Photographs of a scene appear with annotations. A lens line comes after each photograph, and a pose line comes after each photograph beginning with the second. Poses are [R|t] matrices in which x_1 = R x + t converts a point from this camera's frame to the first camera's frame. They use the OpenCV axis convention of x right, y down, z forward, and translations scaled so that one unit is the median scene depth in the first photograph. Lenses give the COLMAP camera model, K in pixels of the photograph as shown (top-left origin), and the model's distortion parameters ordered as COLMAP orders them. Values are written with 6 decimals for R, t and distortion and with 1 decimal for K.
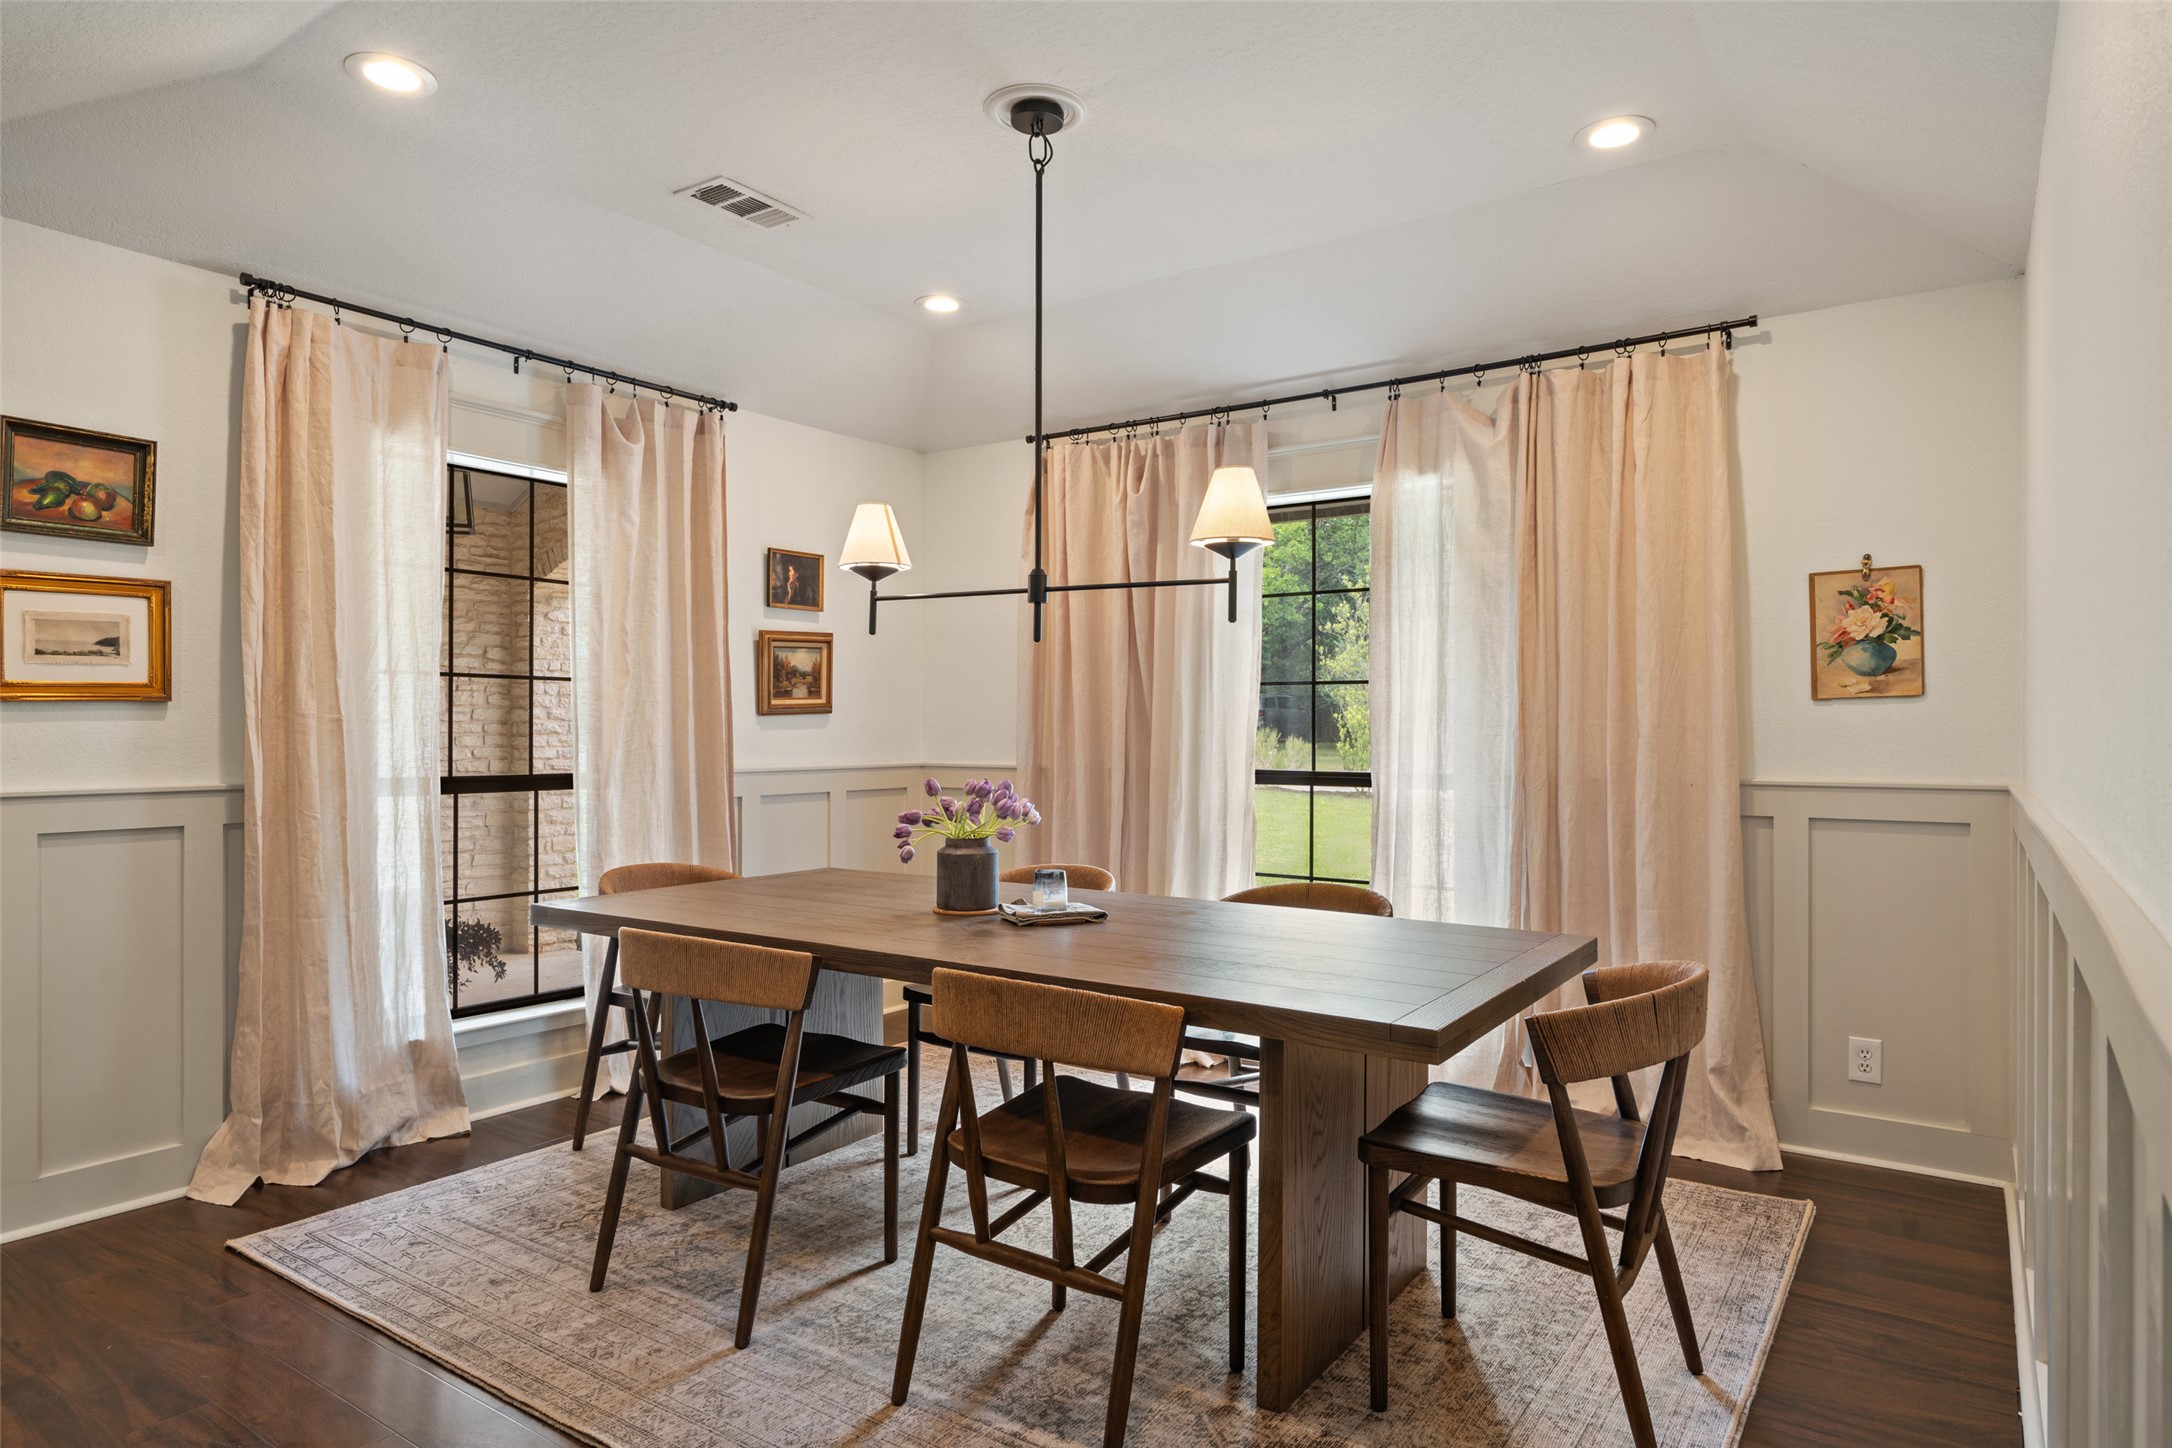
lens RADIAL K [[1265.3, 0, 1096.9], [0, 1265.3, 724.5], [0, 0, 1]] dist [-0.001666, -0.000960]
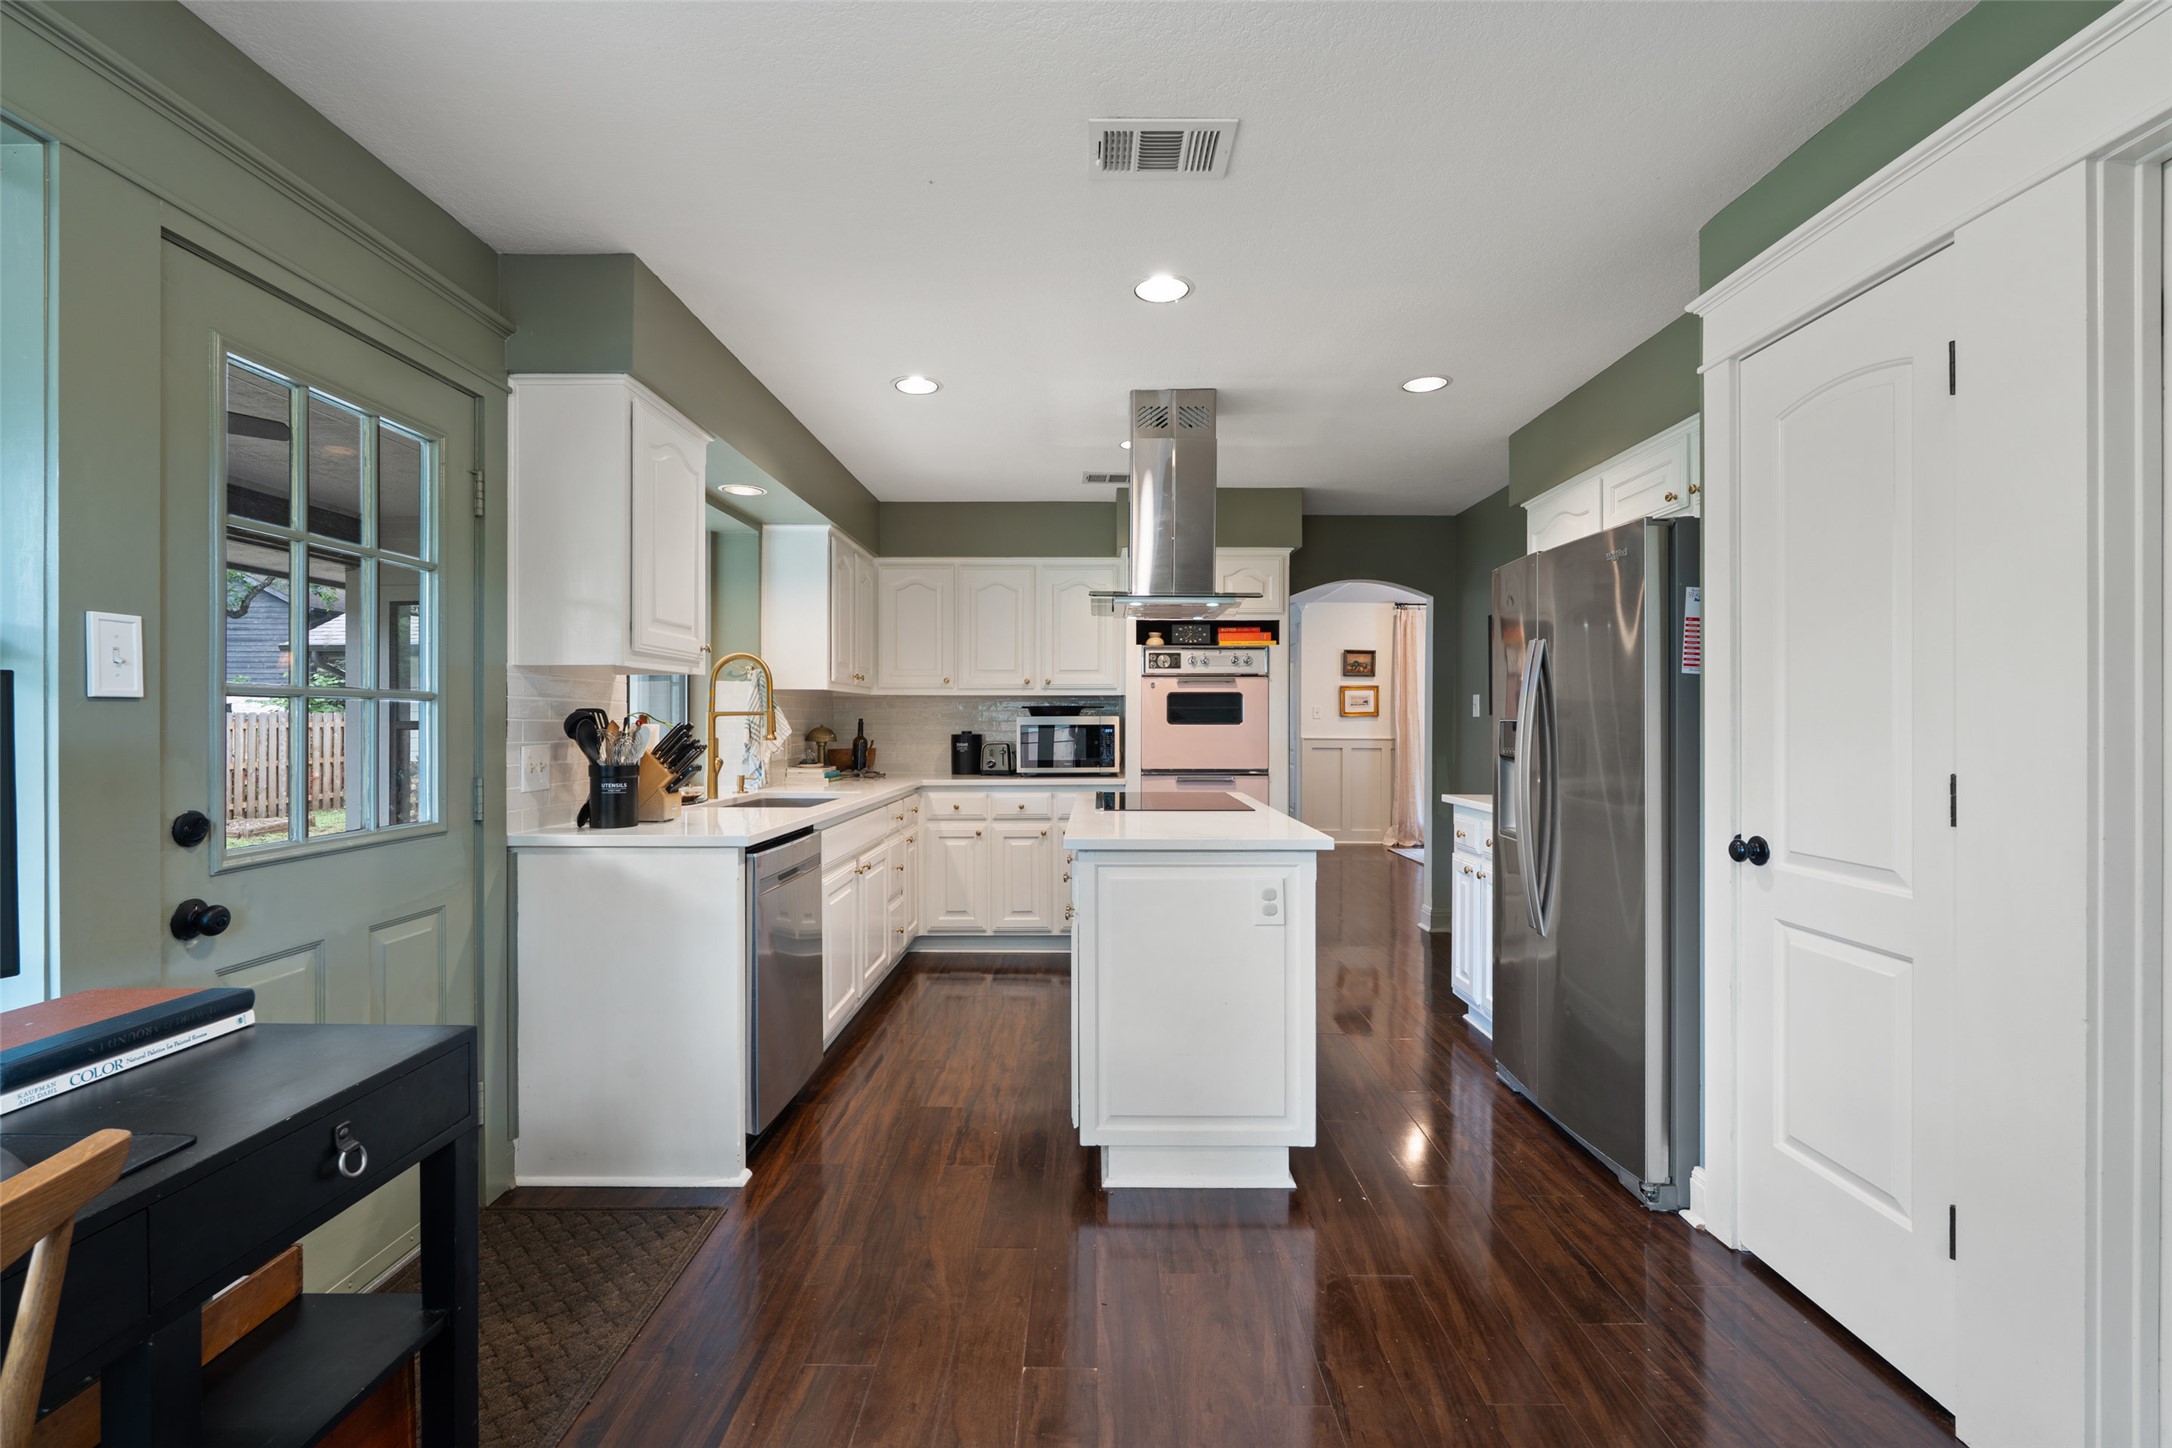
lens RADIAL K [[947.9, 0, 1064.4], [0, 947.9, 721.5], [0, 0, 1]] dist [-0.005536, -0.000019]
pose [[0.543689, 0.000796, -0.839286, 1.051788], [-0.003650, 0.999992, -0.001416, 0.004669], [0.839279, 0.003833, 0.543688, -1.237341]]
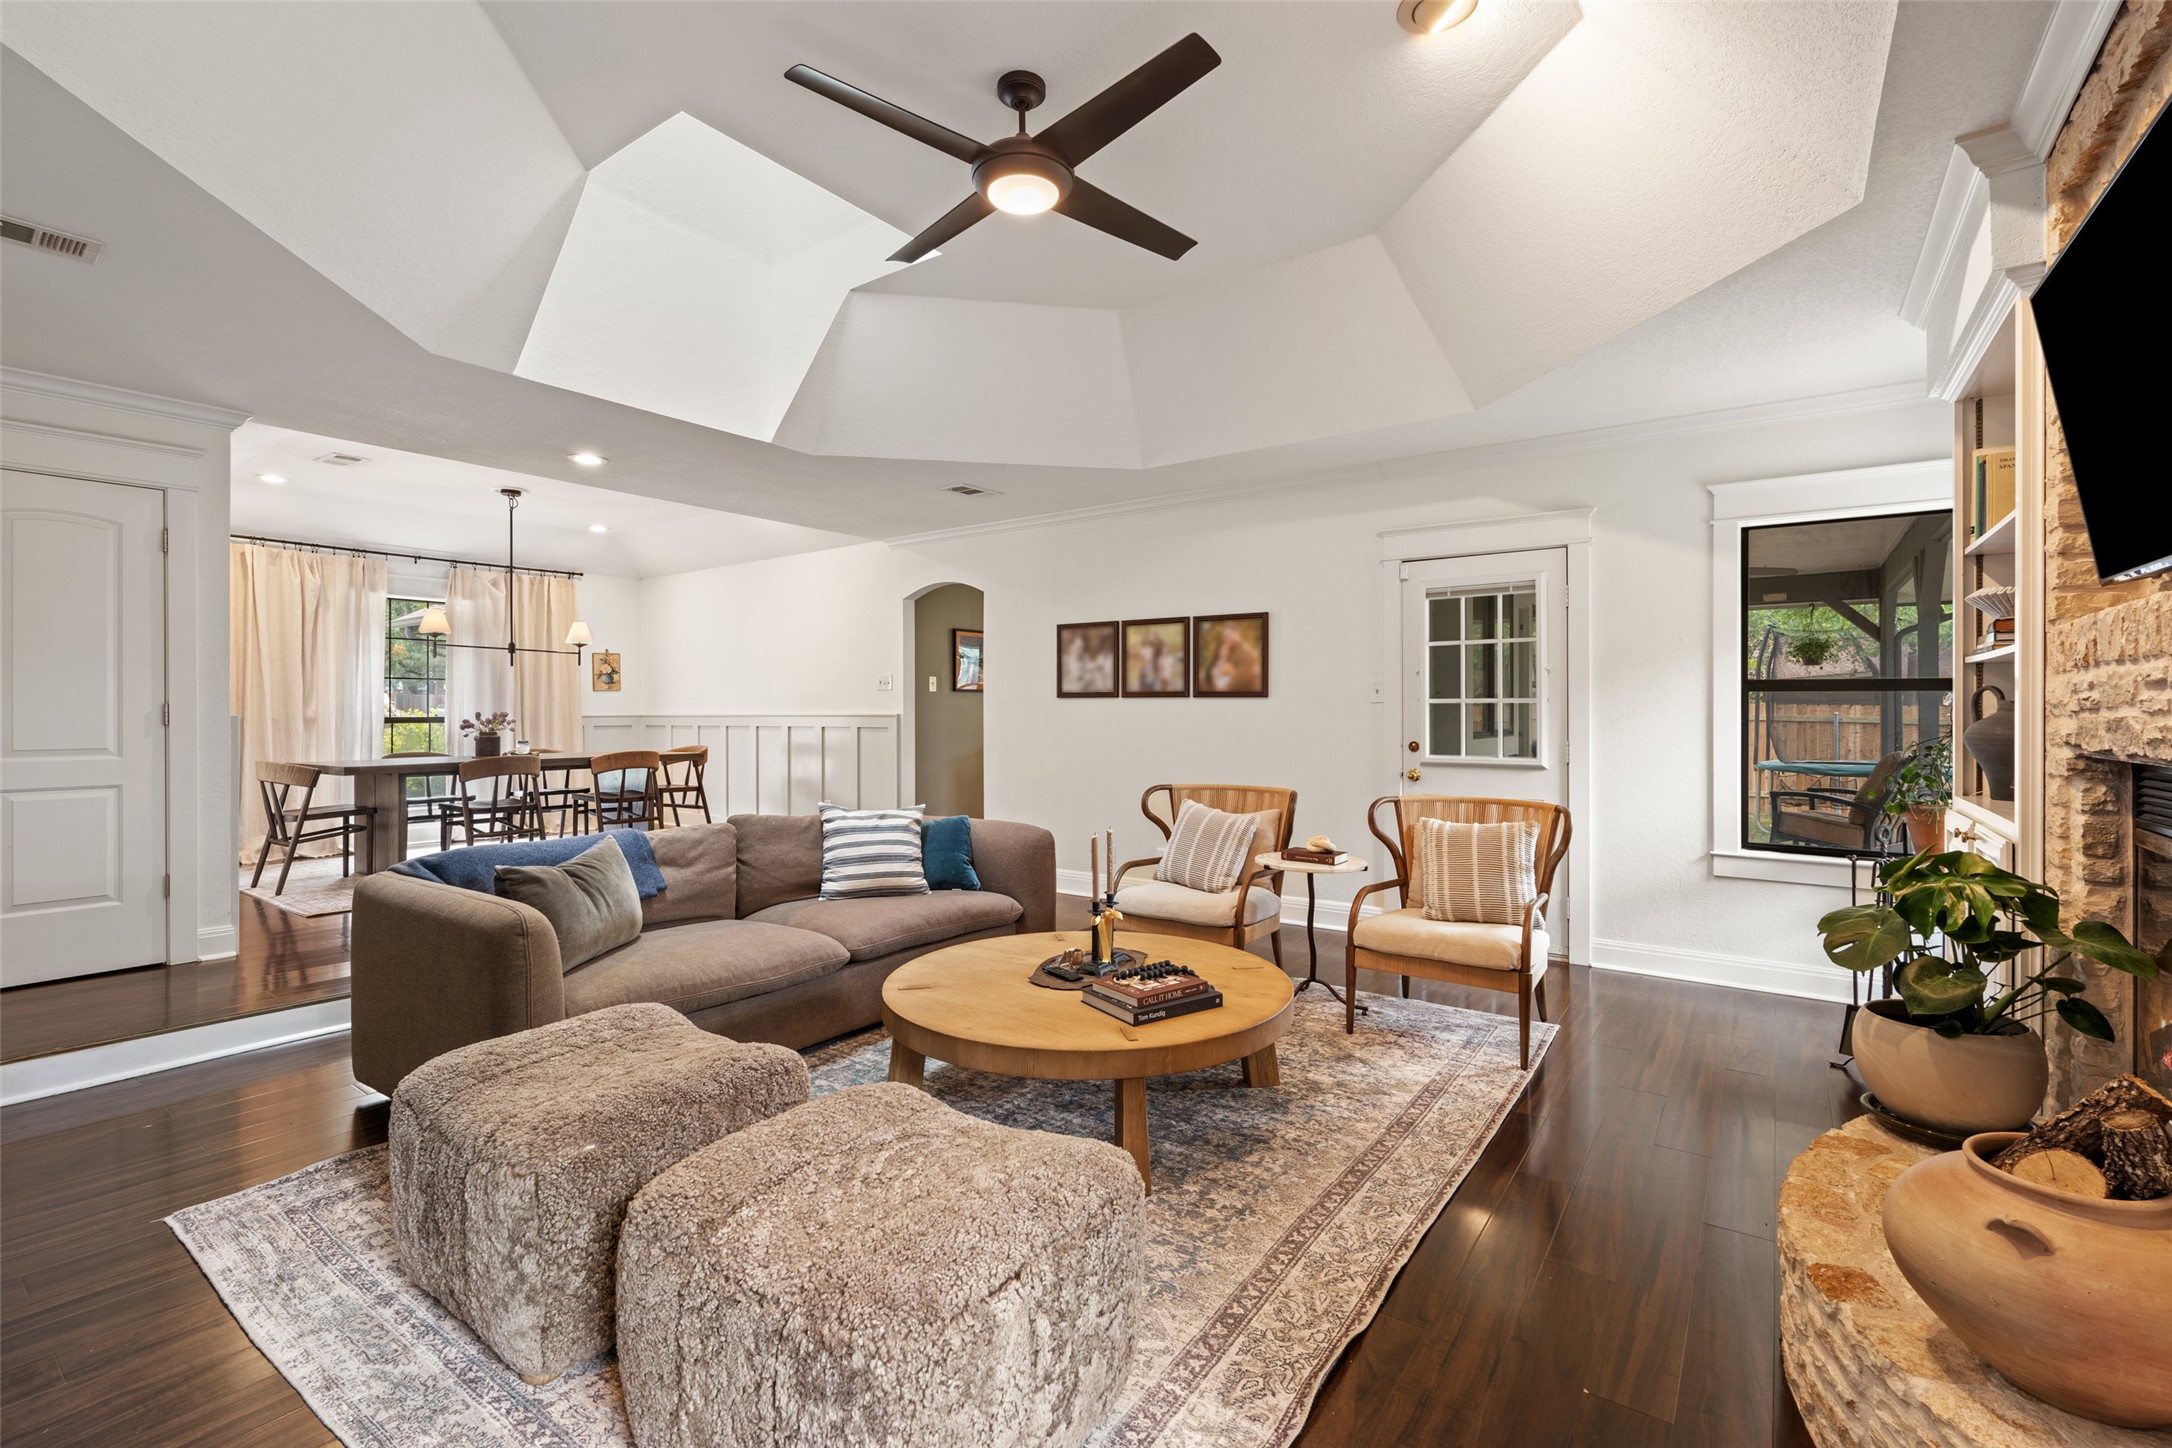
lens RADIAL K [[947.9, 0, 1088.3], [0, 947.9, 717.1], [0, 0, 1]] dist [-0.005536, -0.000019]
pose [[0.018802, -0.005779, 0.999807, -1.925063], [0.003433, 0.999978, 0.005715, 0.041033], [-0.999817, 0.003325, 0.018821, -0.359756]]
